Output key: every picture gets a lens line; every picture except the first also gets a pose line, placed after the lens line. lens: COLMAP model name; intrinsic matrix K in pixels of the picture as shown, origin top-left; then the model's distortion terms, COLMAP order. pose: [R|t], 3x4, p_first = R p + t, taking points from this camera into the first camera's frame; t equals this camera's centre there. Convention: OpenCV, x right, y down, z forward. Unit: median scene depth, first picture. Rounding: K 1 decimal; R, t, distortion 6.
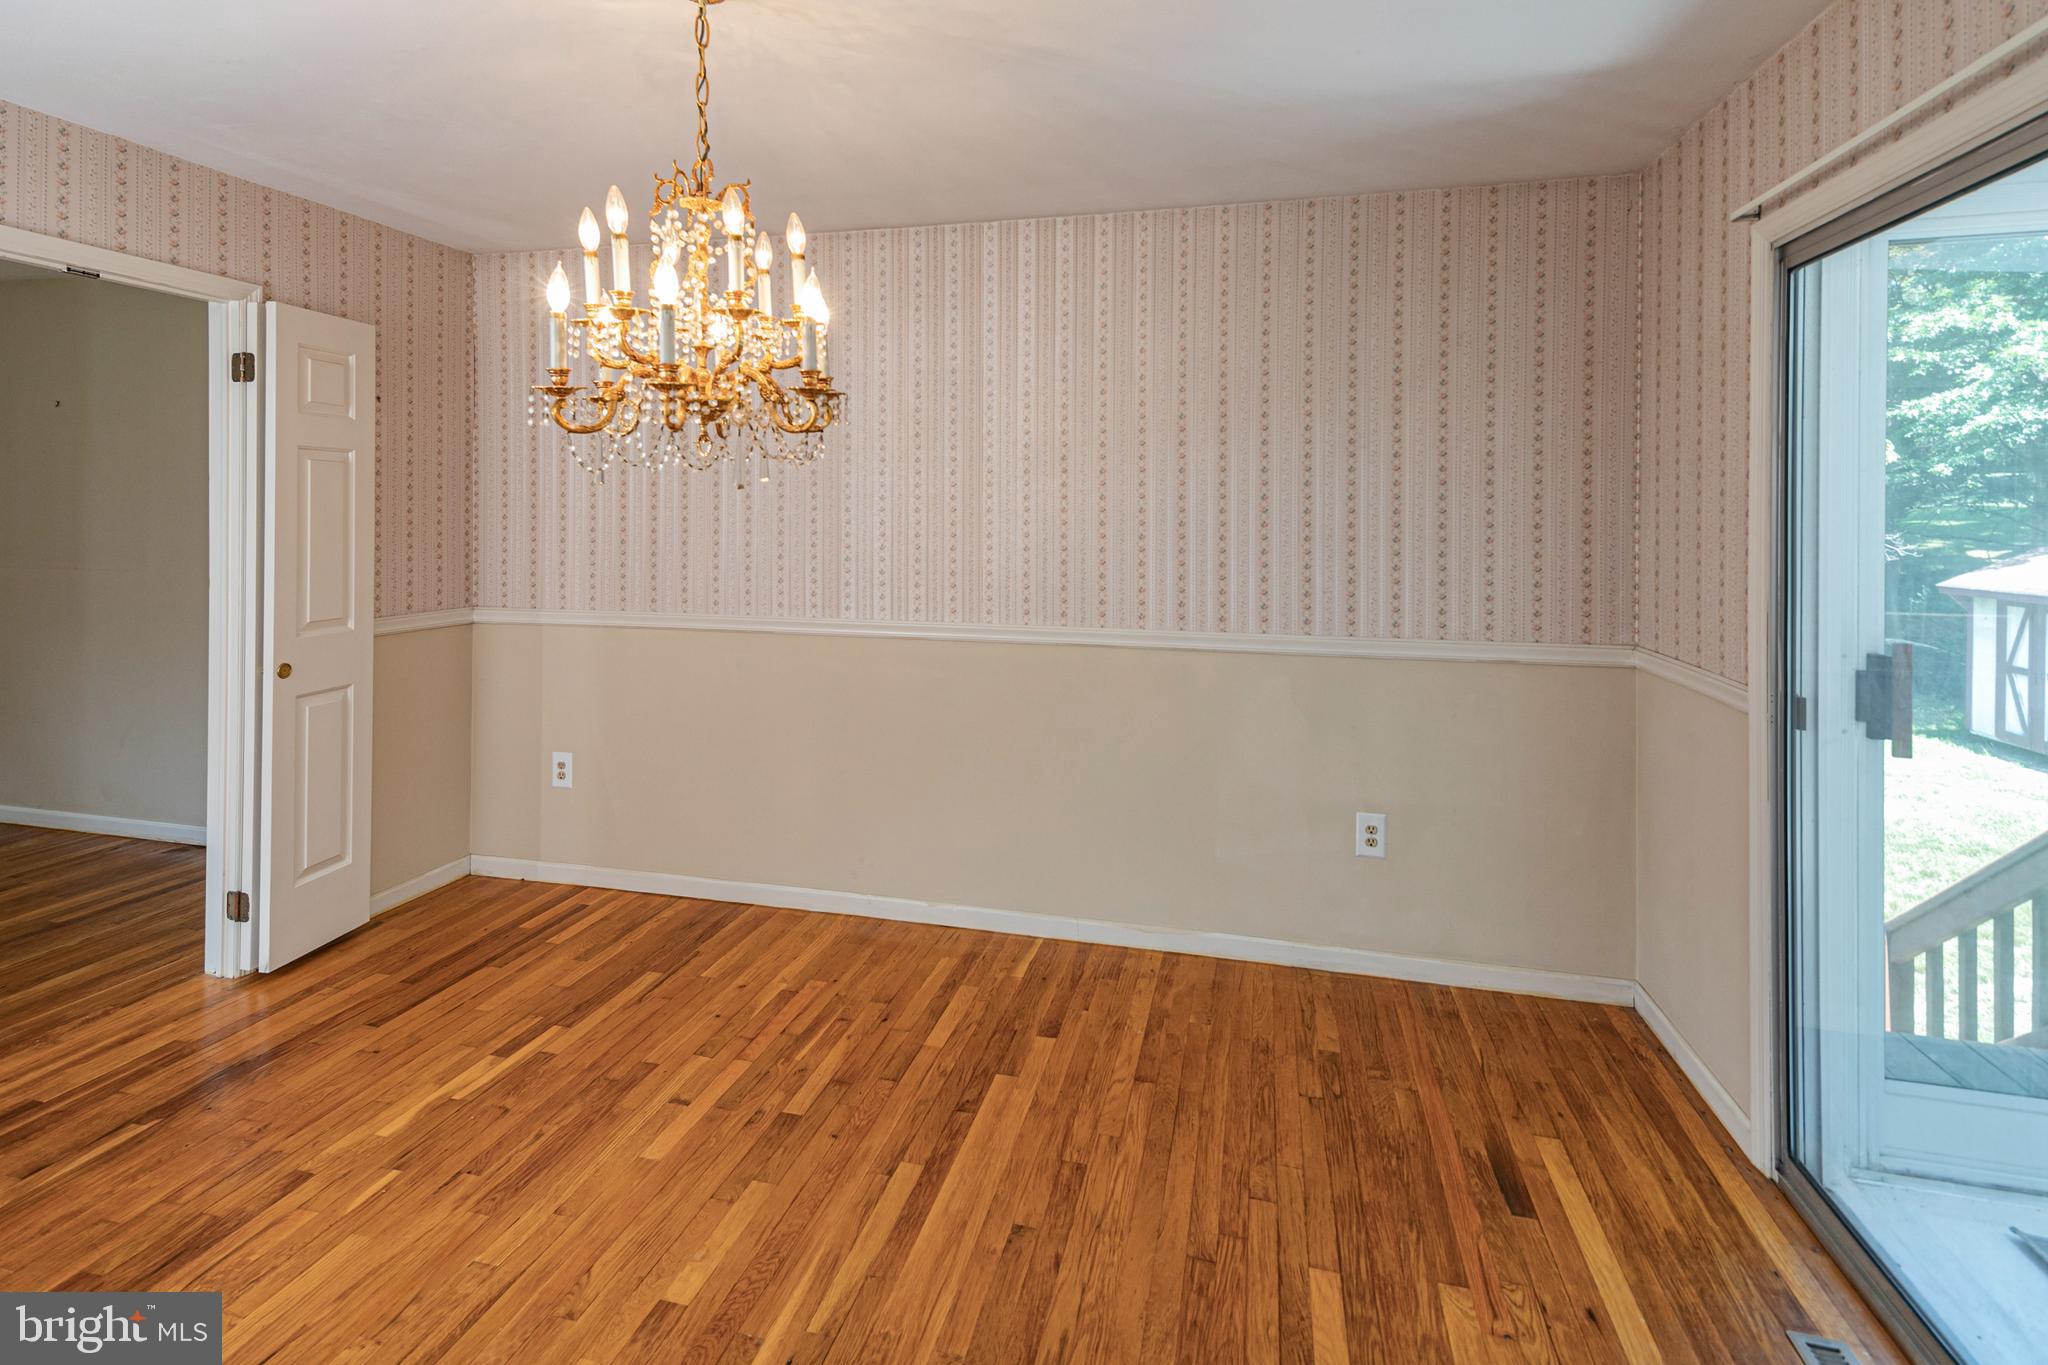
lens RADIAL K [[981.3, 0, 1030.0], [0, 981.3, 534.7], [0, 0, 1]] dist [0.018410, -0.004491]
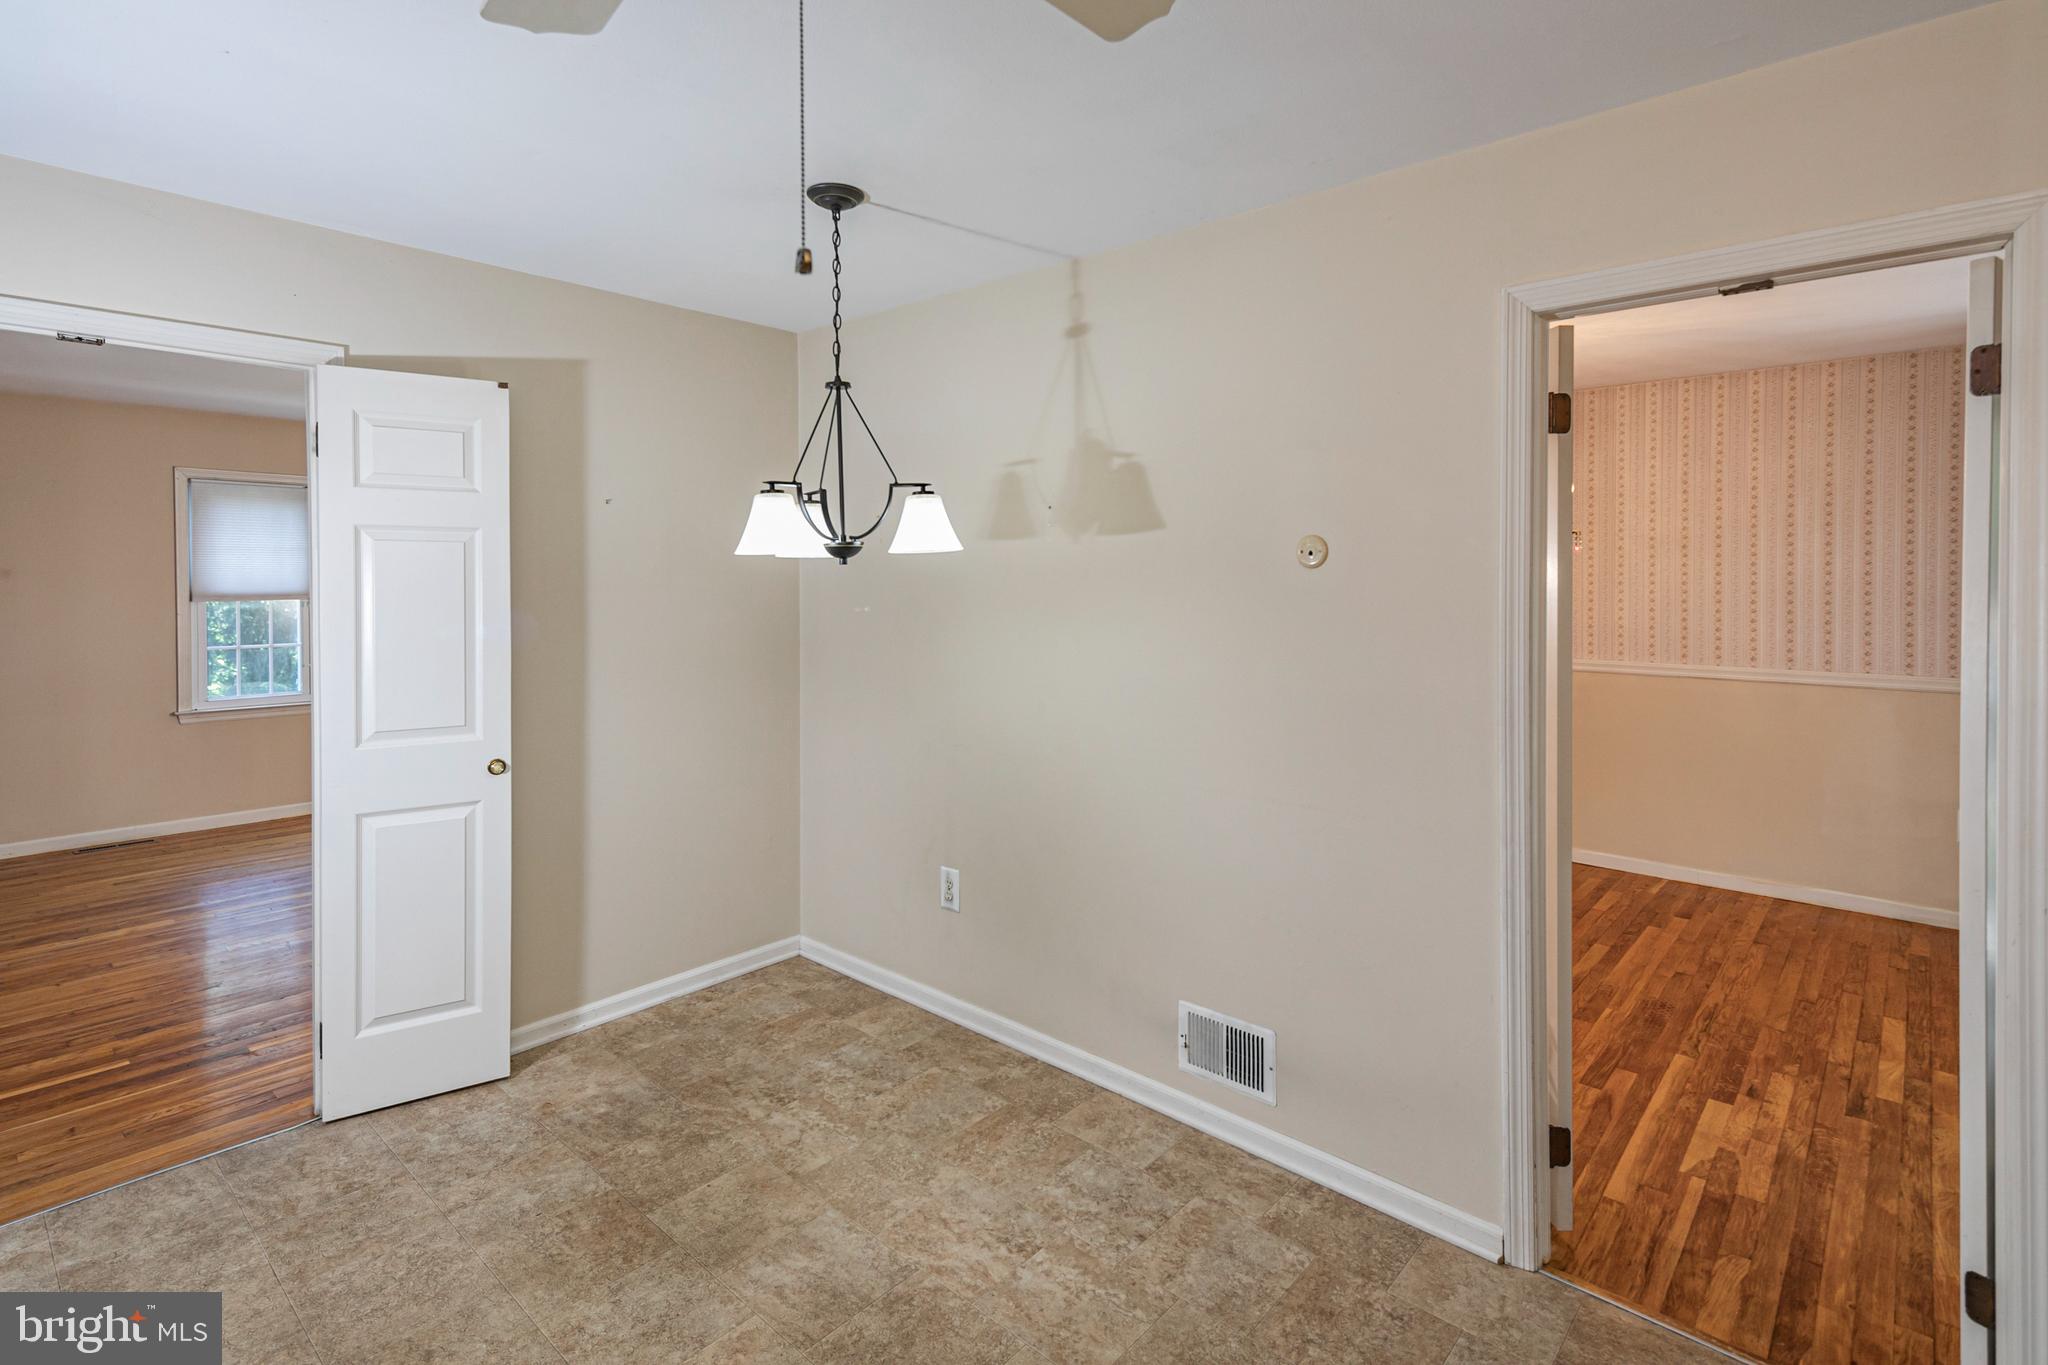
lens RADIAL K [[981.3, 0, 1006.3], [0, 981.3, 594.1], [0, 0, 1]] dist [0.018410, -0.004491]
pose [[0.870858, 0.000434, -0.491534, -0.146738], [-0.001432, 0.999998, -0.001654, -0.006407], [0.491533, 0.002145, 0.870857, -0.920061]]
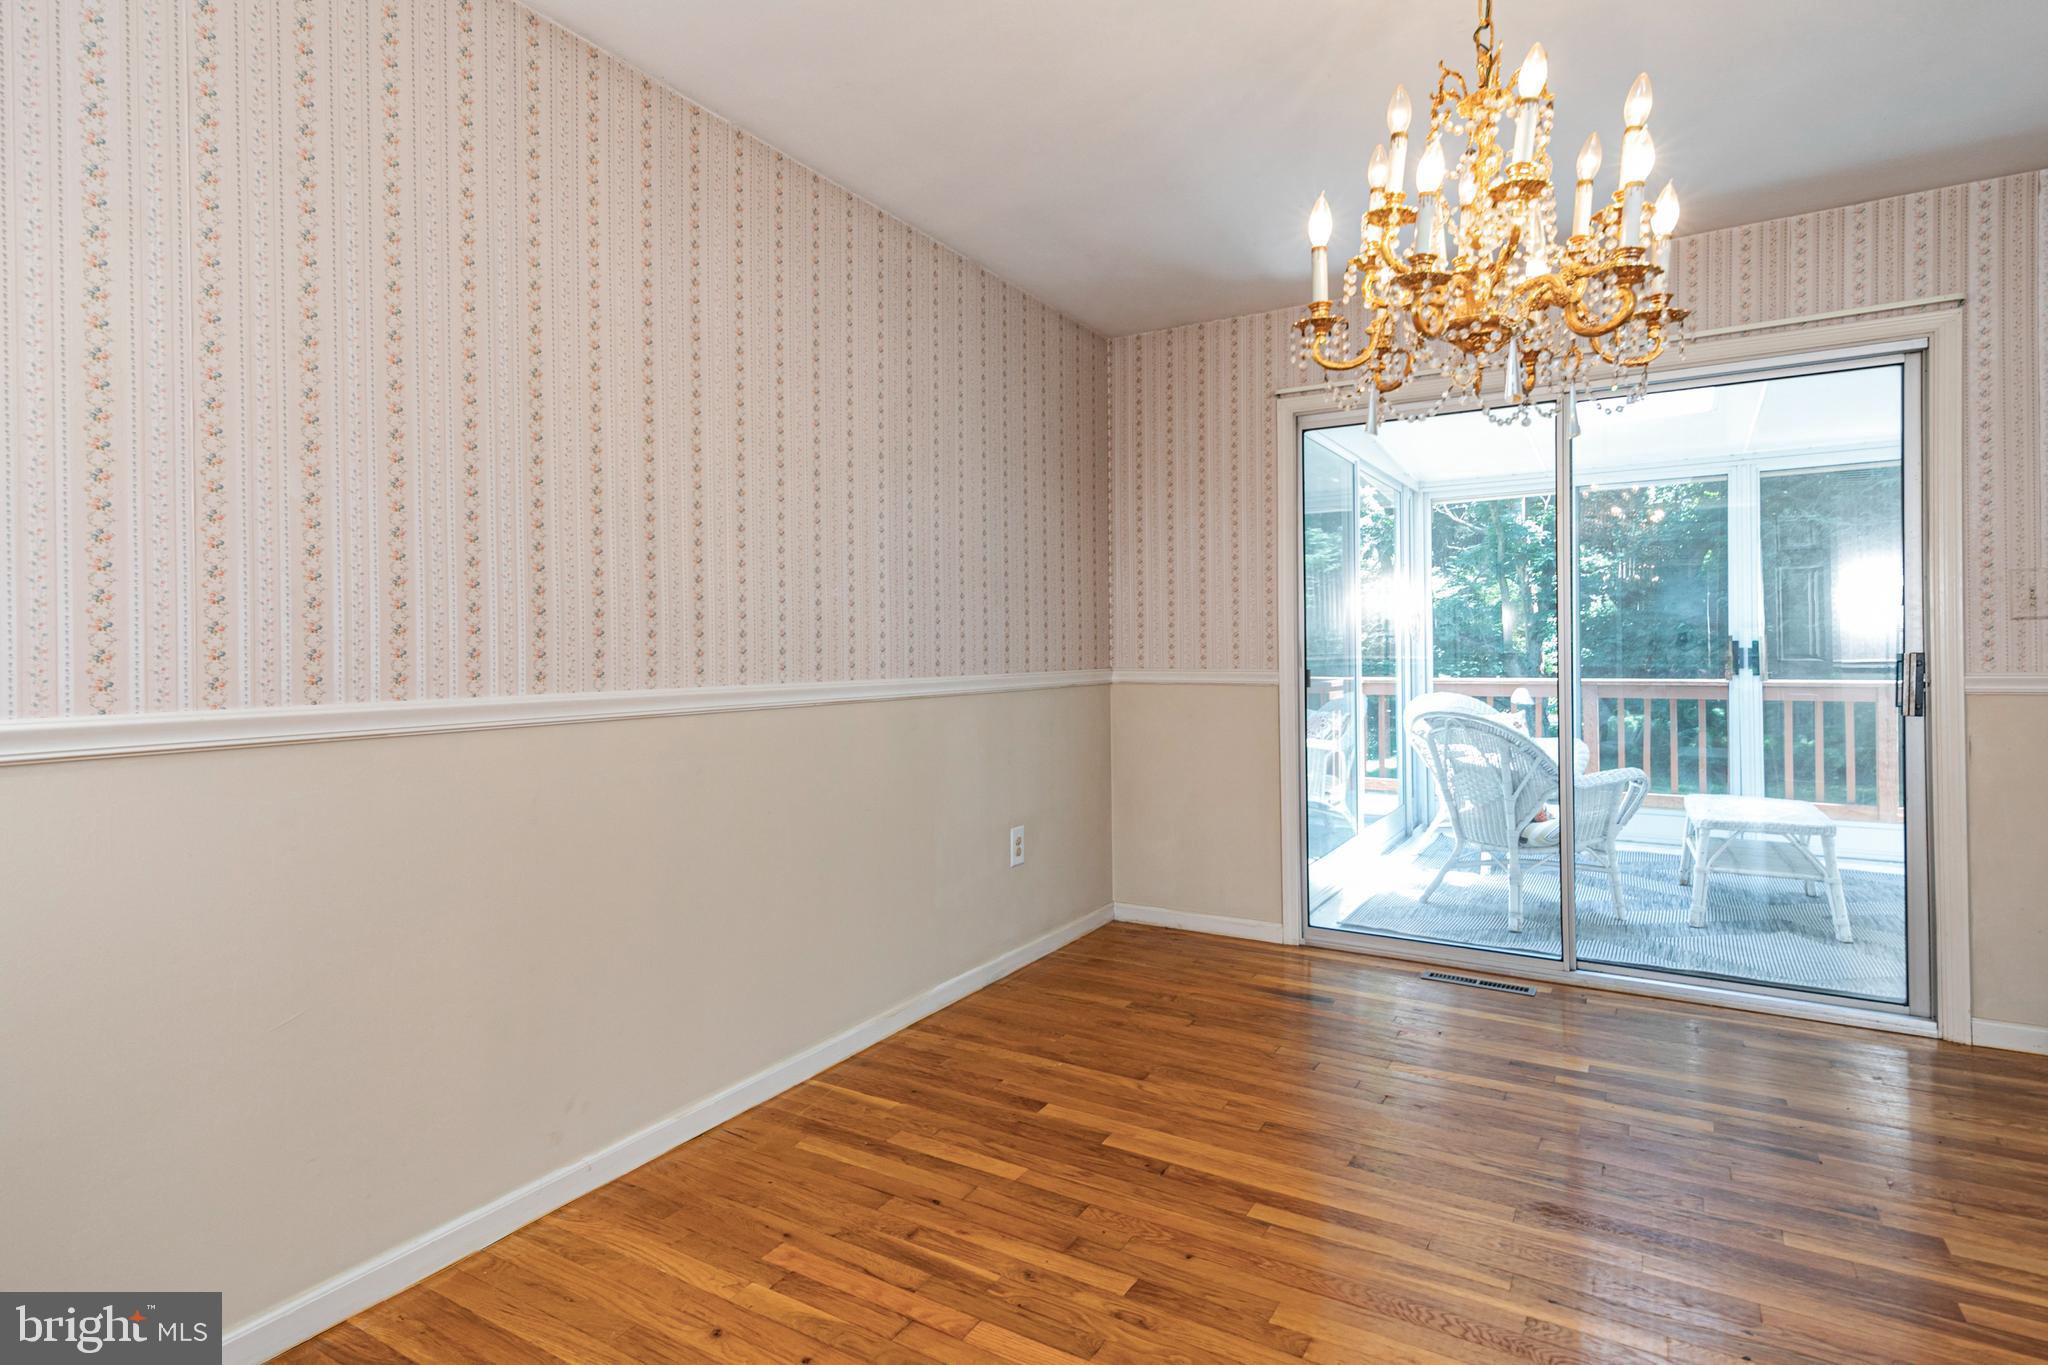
lens RADIAL K [[981.3, 0, 1029.5], [0, 981.3, 663.4], [0, 0, 1]] dist [0.018410, -0.004491]
pose [[0.305707, -0.021083, 0.951892, -0.847596], [0.027320, 0.999537, 0.013364, 0.089405], [-0.951733, 0.021921, 0.306142, 0.731296]]
